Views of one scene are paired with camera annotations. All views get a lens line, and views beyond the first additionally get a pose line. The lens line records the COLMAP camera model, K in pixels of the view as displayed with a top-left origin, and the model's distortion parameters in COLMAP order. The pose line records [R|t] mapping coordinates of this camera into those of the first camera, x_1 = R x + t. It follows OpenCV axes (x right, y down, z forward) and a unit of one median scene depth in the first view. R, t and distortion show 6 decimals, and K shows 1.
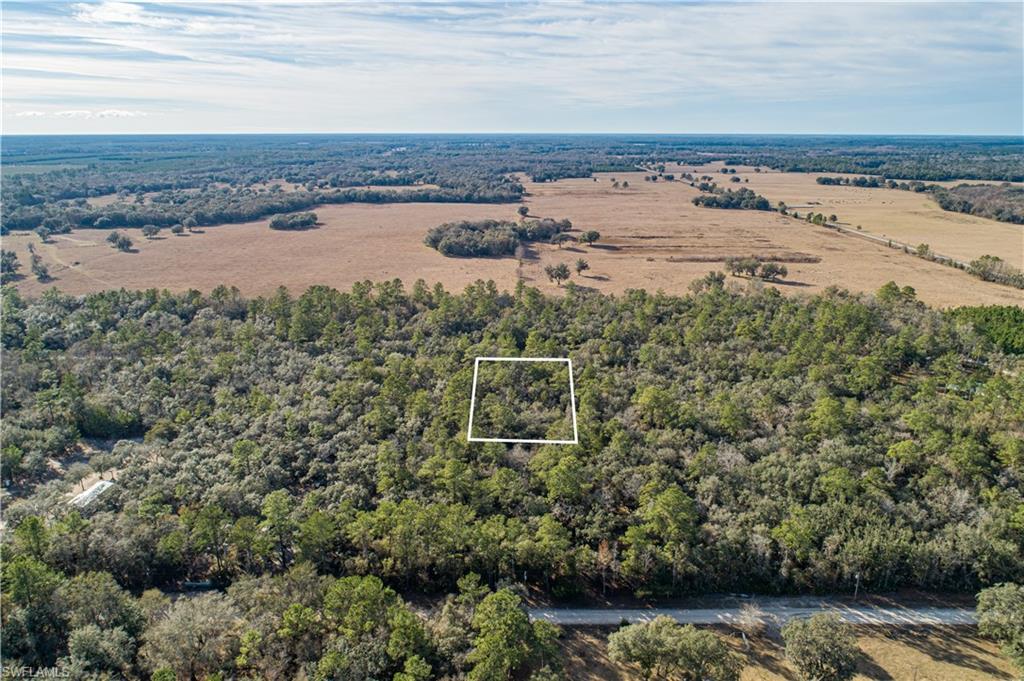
lens RADIAL K [[706.9, 0, 513.8], [0, 706.9, 342.2], [0, 0, 1]] dist [-0.009594, 0.005270]
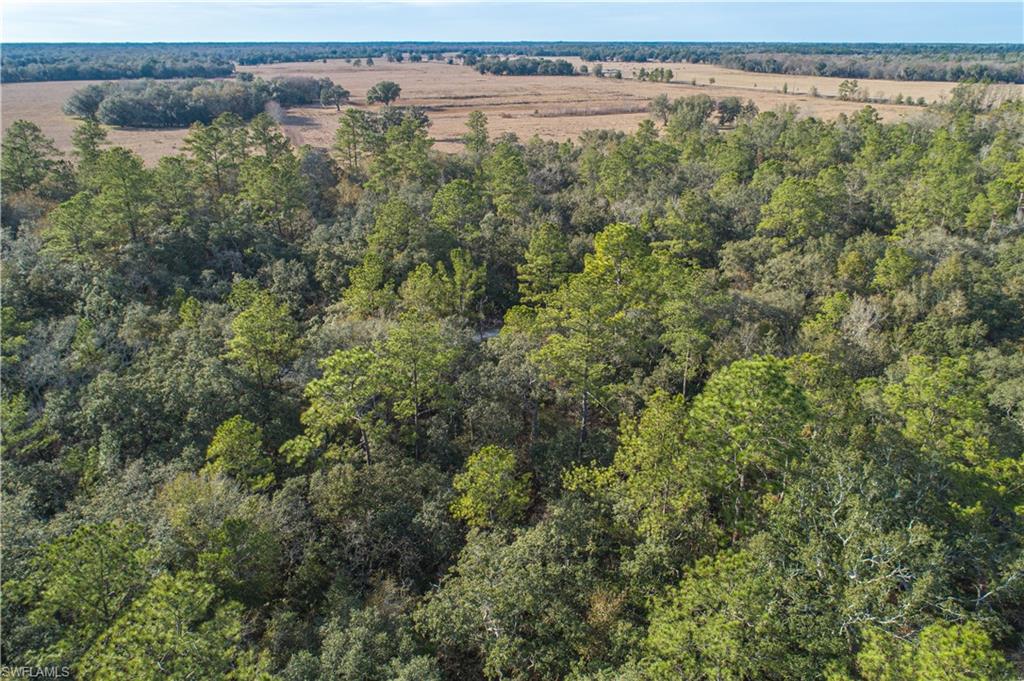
lens RADIAL K [[706.9, 0, 503.1], [0, 706.9, 338.4], [0, 0, 1]] dist [-0.009594, 0.005270]
pose [[0.924154, -0.153833, 0.349678, -0.065067], [0.118628, 0.985649, 0.120097, -0.009574], [-0.363134, -0.069507, 0.929141, 0.679795]]
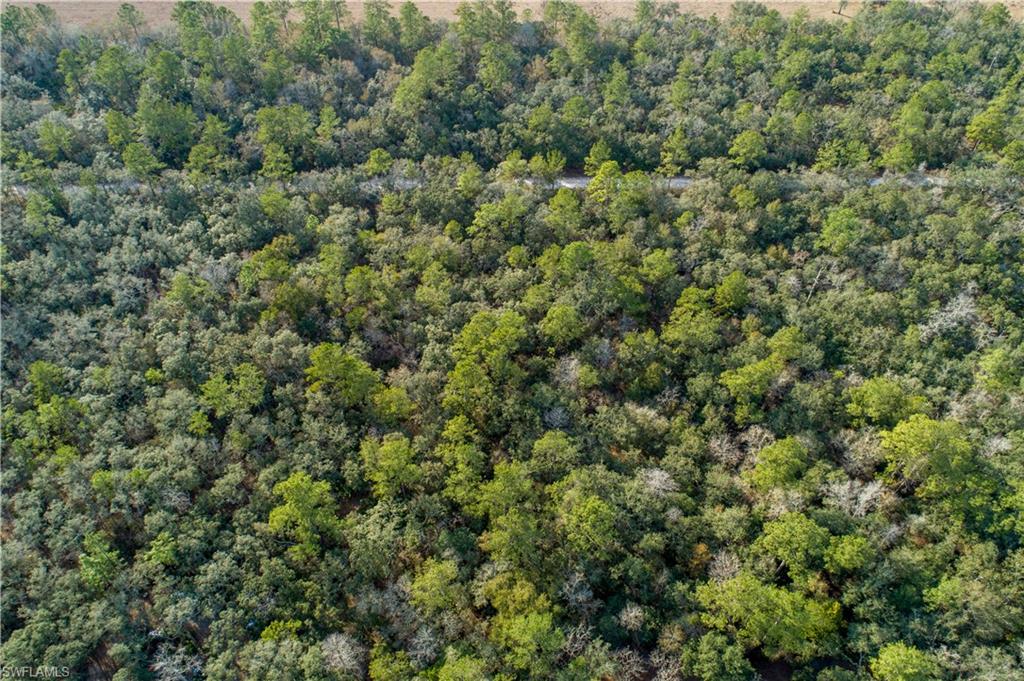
lens RADIAL K [[706.9, 0, 511.6], [0, 706.9, 338.7], [0, 0, 1]] dist [-0.009594, 0.005270]
pose [[0.999733, -0.010260, 0.020721, -0.043368], [-0.000862, 0.878994, 0.476833, -0.120696], [-0.023106, -0.476723, 0.878750, 0.414388]]
